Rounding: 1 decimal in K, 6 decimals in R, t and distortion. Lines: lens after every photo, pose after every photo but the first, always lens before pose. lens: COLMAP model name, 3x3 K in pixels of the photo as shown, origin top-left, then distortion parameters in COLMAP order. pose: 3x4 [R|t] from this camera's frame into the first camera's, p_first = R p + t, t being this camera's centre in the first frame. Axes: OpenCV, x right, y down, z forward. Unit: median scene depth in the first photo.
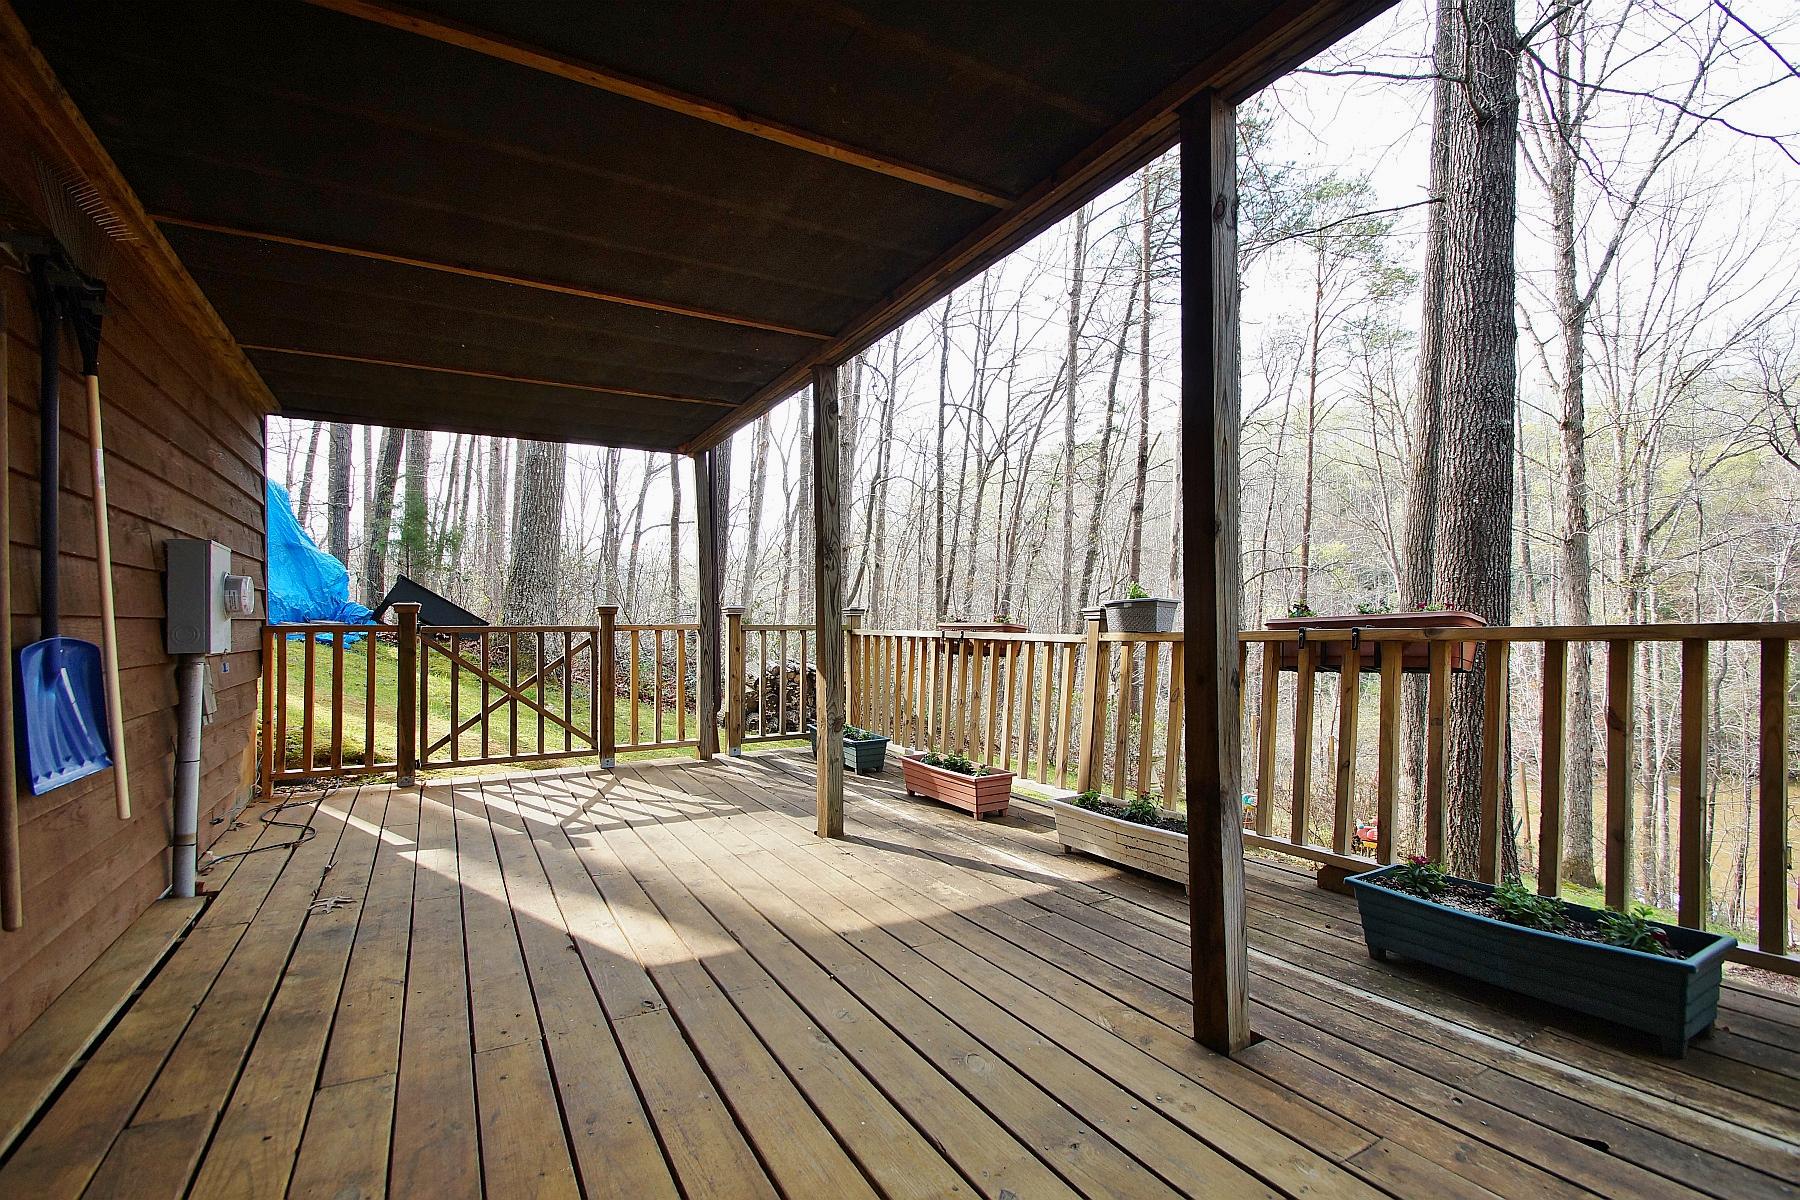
lens RADIAL K [[798.6, 0, 899.5], [0, 798.6, 616.4], [0, 0, 1]] dist [0.008077, -0.012118]
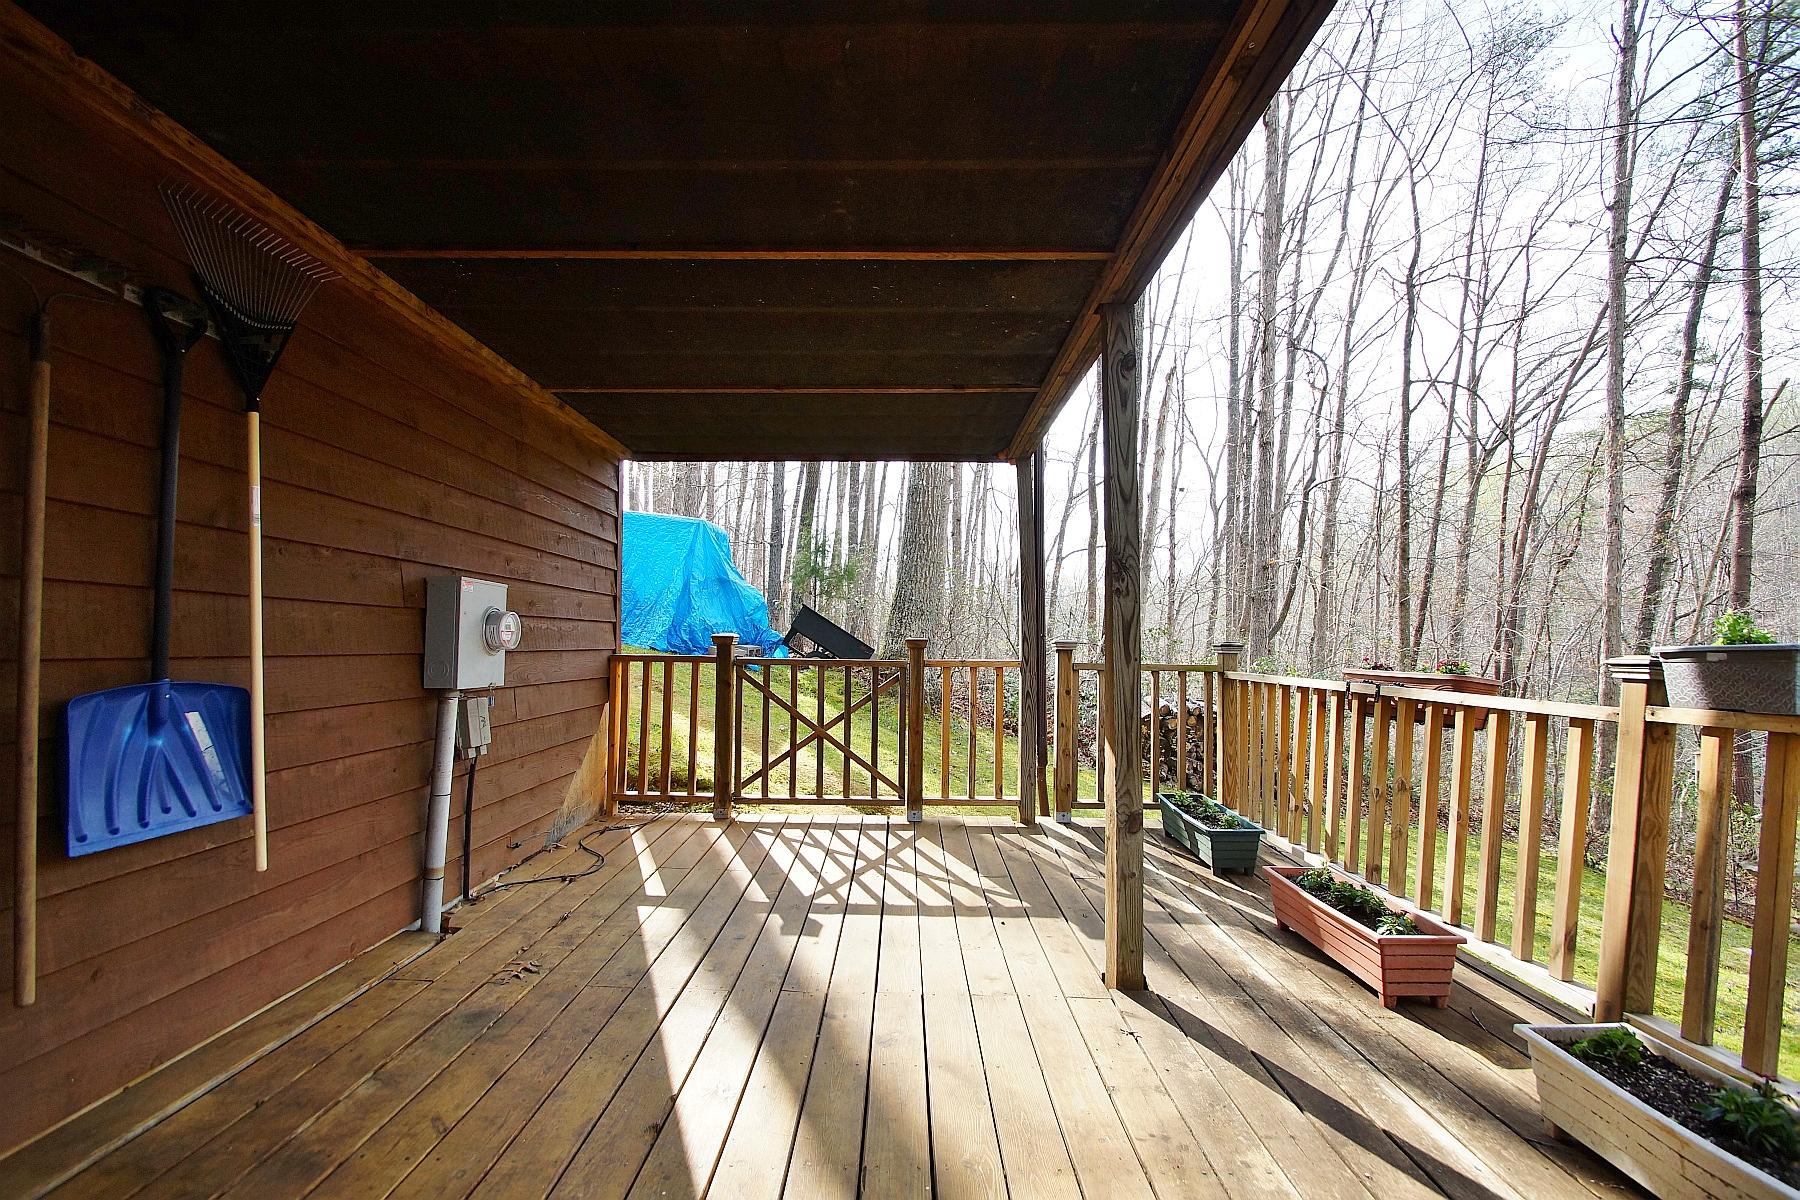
lens RADIAL K [[798.6, 0, 895.7], [0, 798.6, 613.0], [0, 0, 1]] dist [0.008077, -0.012118]
pose [[0.861757, -0.003978, -0.507306, 0.067976], [-0.013260, 0.999451, -0.030363, -0.014237], [0.507149, 0.032892, 0.861231, 0.224172]]
